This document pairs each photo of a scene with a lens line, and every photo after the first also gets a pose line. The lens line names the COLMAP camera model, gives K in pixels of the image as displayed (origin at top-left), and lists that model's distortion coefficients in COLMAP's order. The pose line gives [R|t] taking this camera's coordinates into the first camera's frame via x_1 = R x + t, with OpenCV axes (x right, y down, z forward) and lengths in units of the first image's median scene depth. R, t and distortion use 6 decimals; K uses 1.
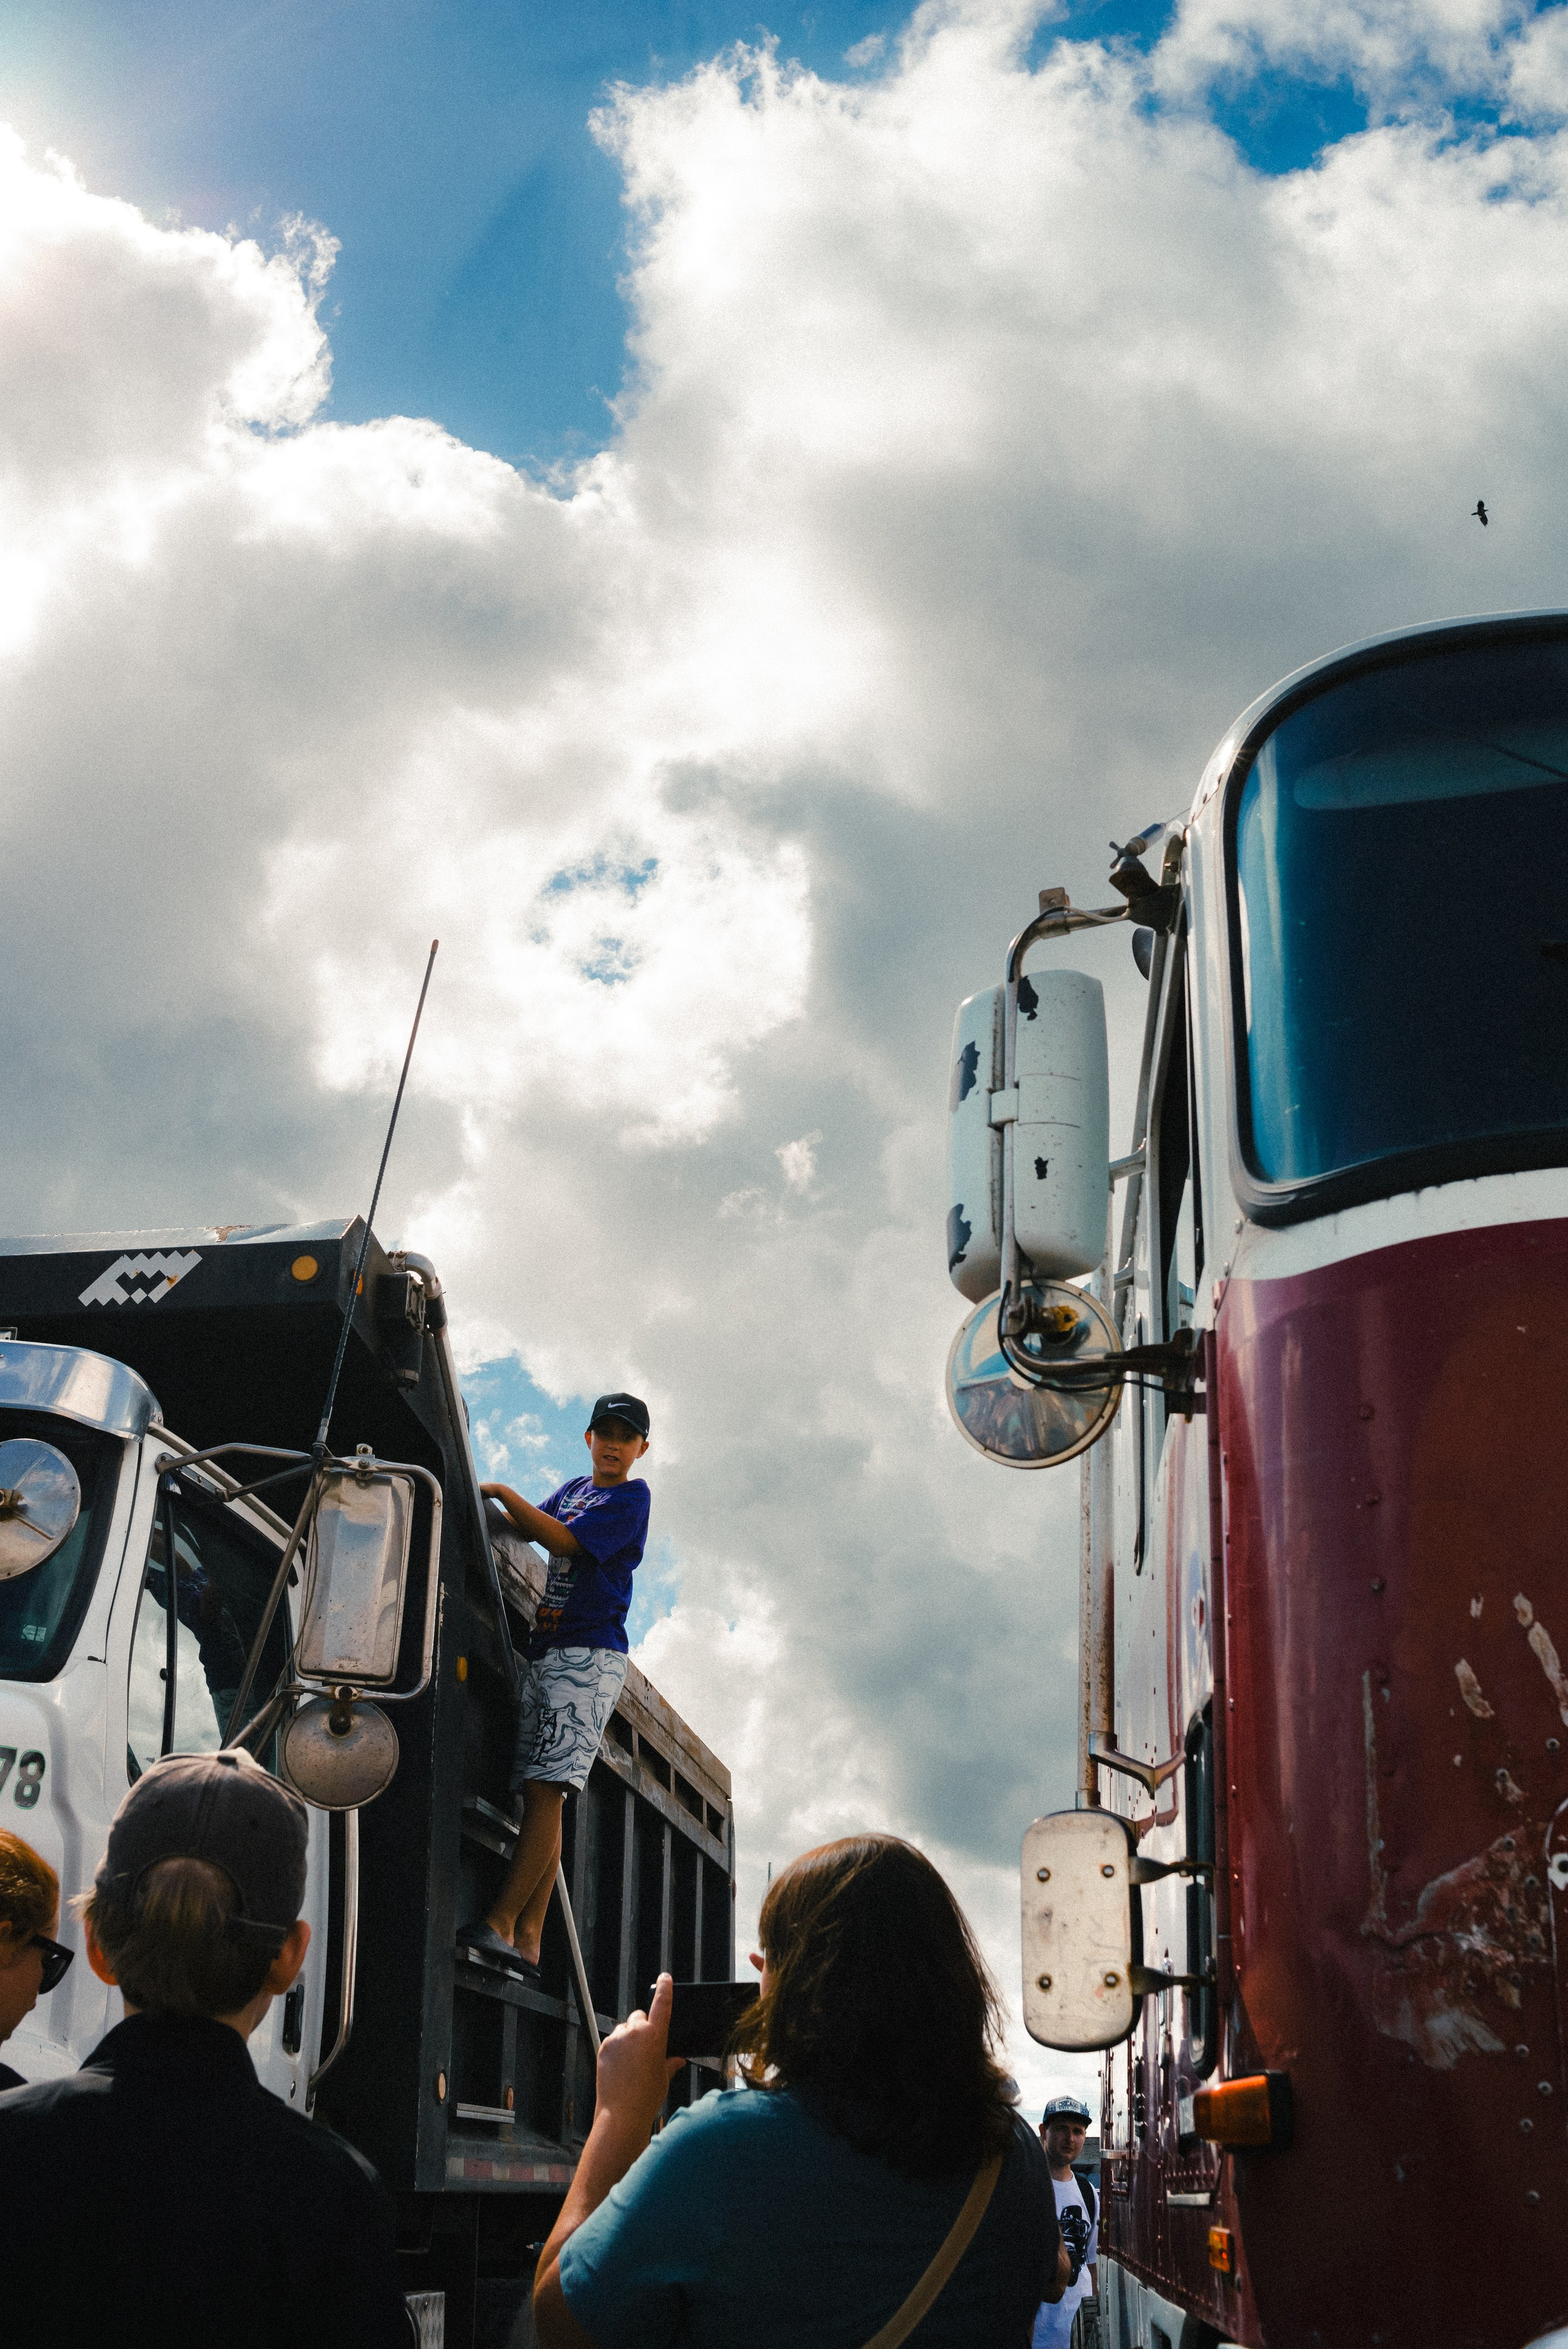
lens RADIAL K [[2332.9, 0, 784.0], [0, 2332.9, 1174.5], [0, 0, 1]] dist [-0.095361, 0.019787]
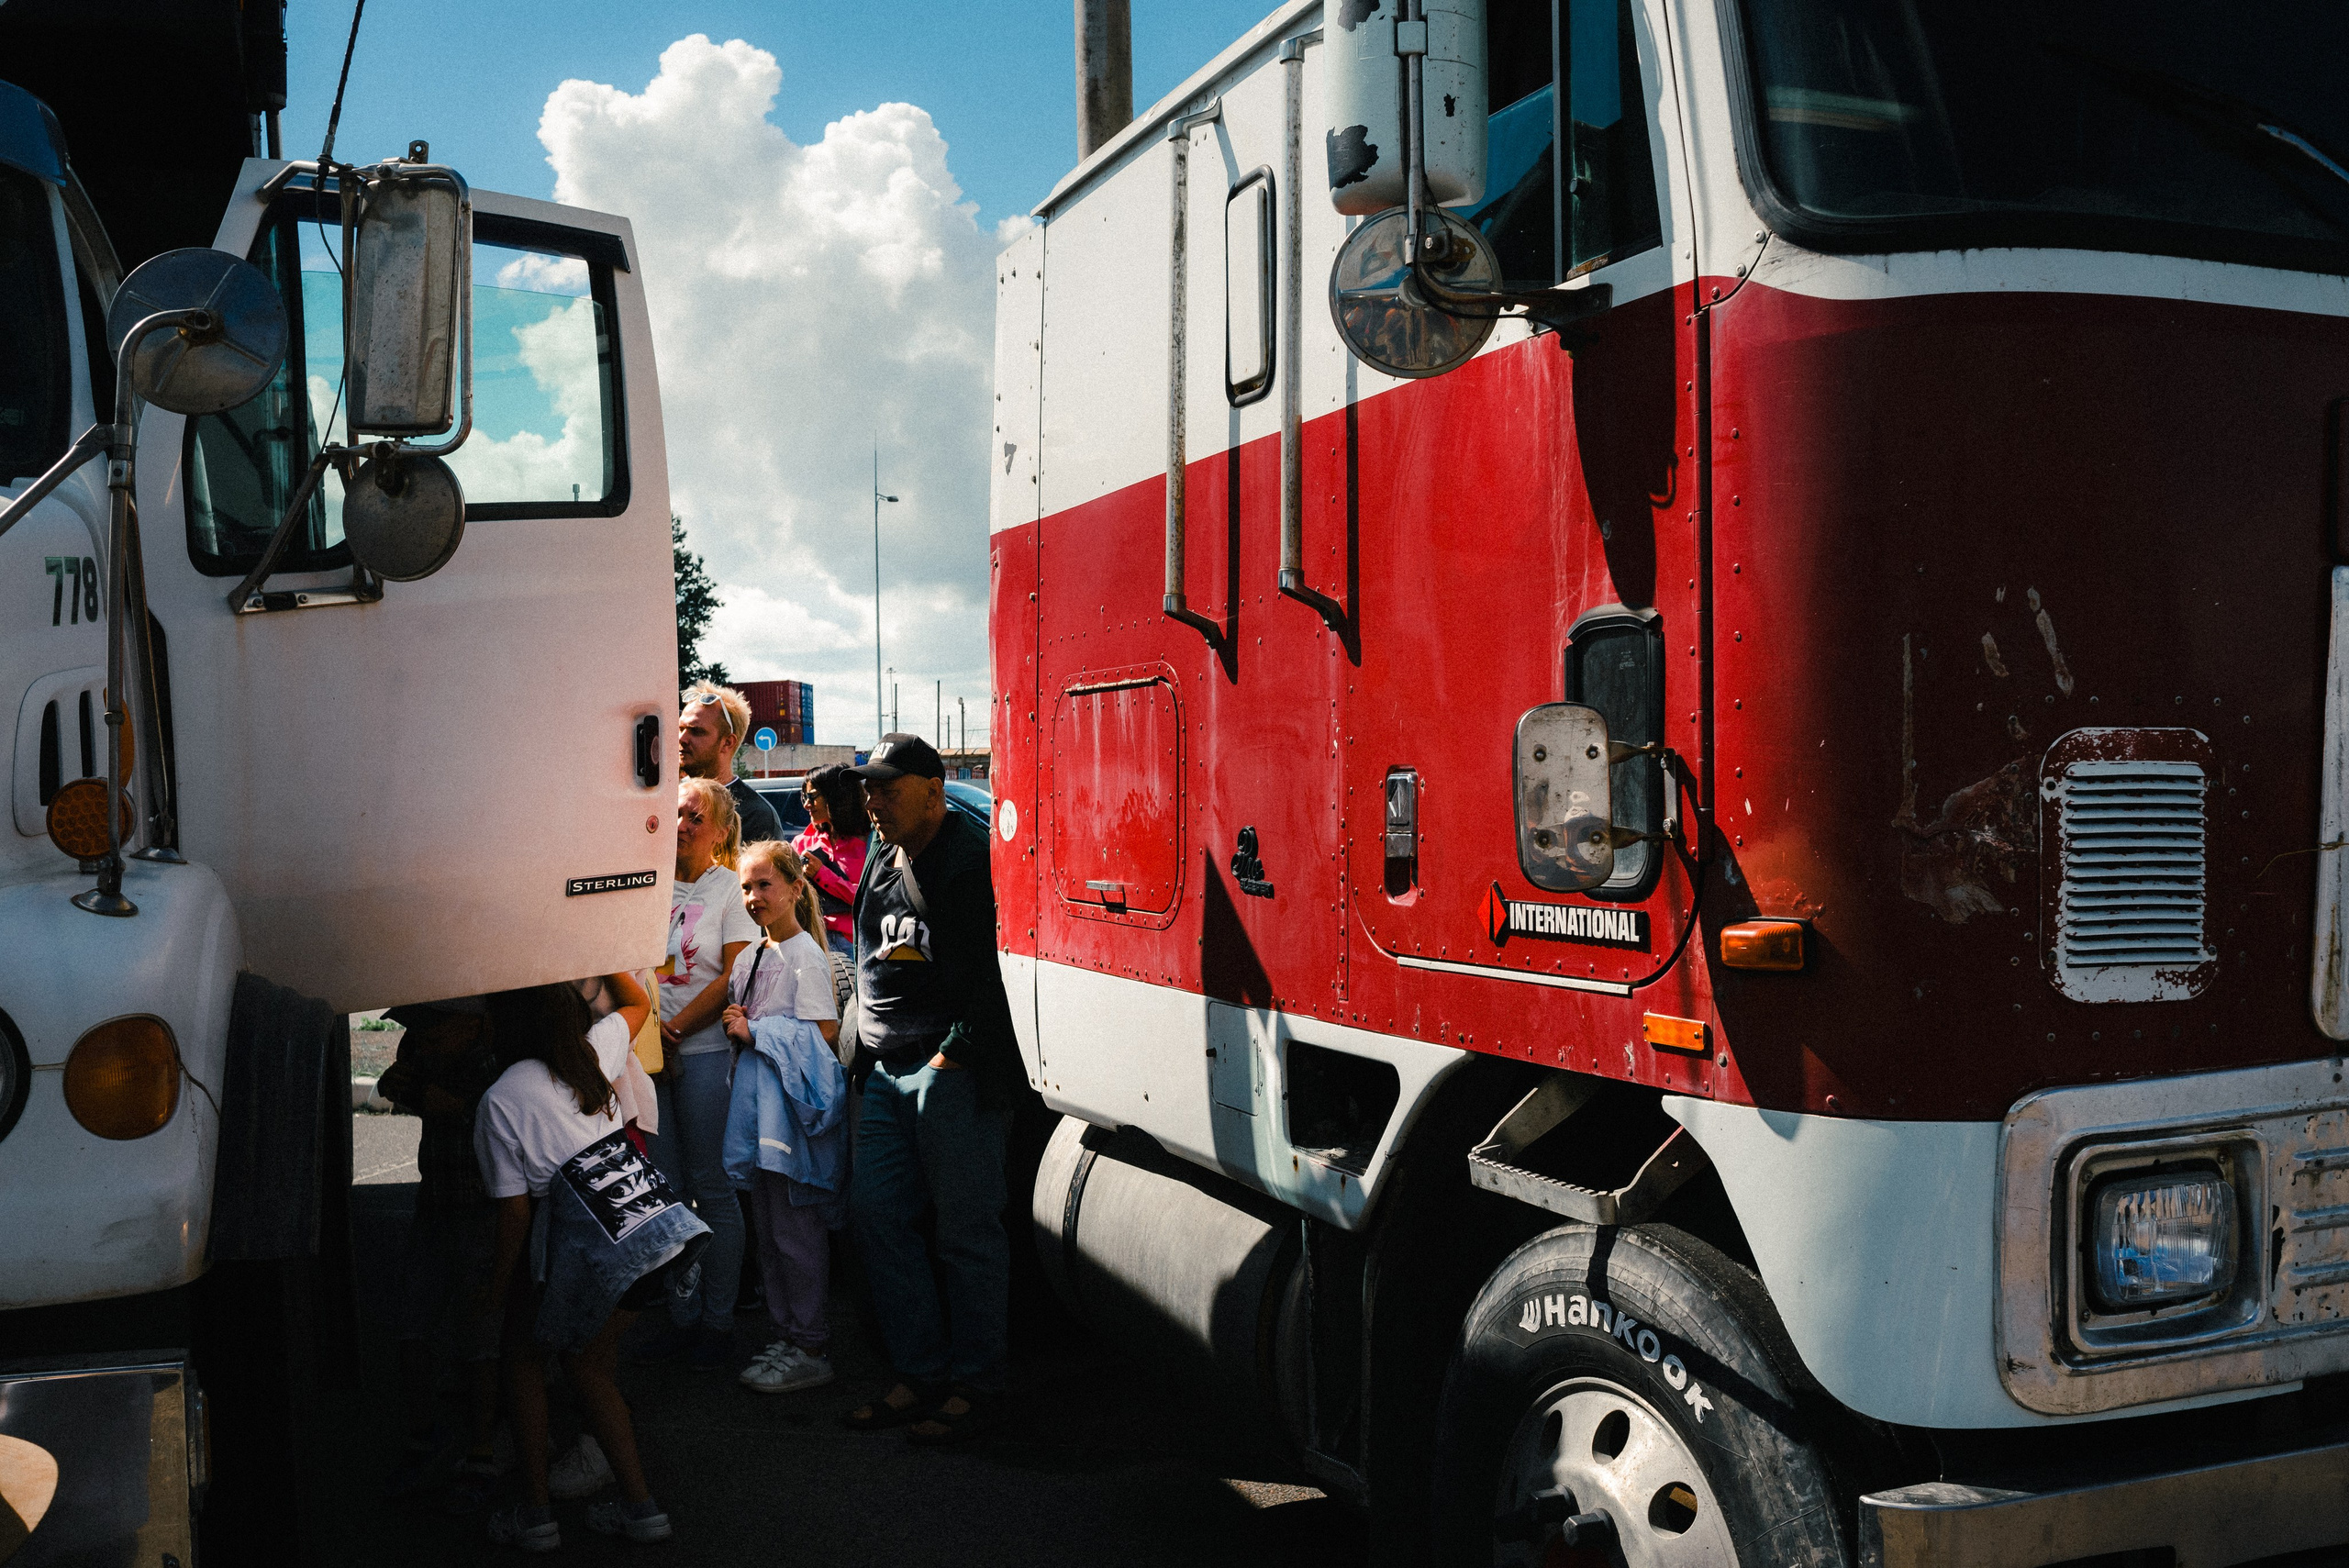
lens RADIAL K [[2332.8, 0, 1174.5], [0, 2332.8, 784.0], [0, 0, 1]] dist [-0.095361, 0.019787]
pose [[0.889000, -0.037873, 0.456338, -0.743221], [-0.149669, 0.917803, 0.367745, -0.131516], [-0.432756, -0.395225, 0.810259, 0.082269]]
